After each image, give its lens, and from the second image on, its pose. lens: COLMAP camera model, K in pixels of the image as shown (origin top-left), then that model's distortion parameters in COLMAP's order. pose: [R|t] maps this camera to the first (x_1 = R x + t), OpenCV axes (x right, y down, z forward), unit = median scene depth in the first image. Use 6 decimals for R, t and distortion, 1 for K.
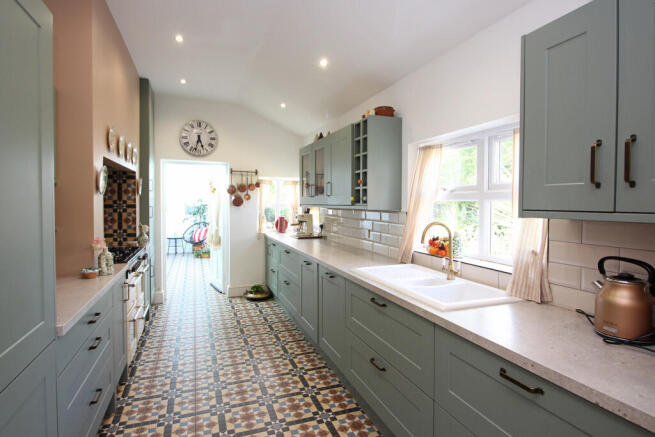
lens RADIAL K [[349.9, 0, 328.4], [0, 349.9, 206.1], [0, 0, 1]] dist [0.002460, 0.000263]
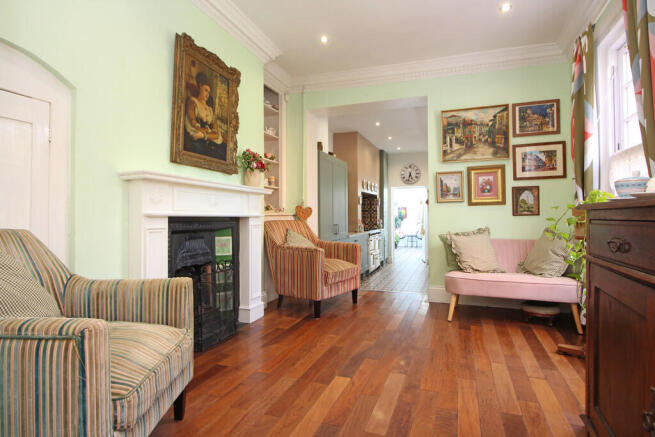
lens RADIAL K [[349.9, 0, 328.1], [0, 349.9, 215.5], [0, 0, 1]] dist [0.002460, 0.000263]
pose [[0.751700, -0.006930, -0.659469, 0.661127], [-0.001519, 0.999924, -0.012239, 0.057147], [0.659503, 0.010202, 0.751633, -0.840894]]
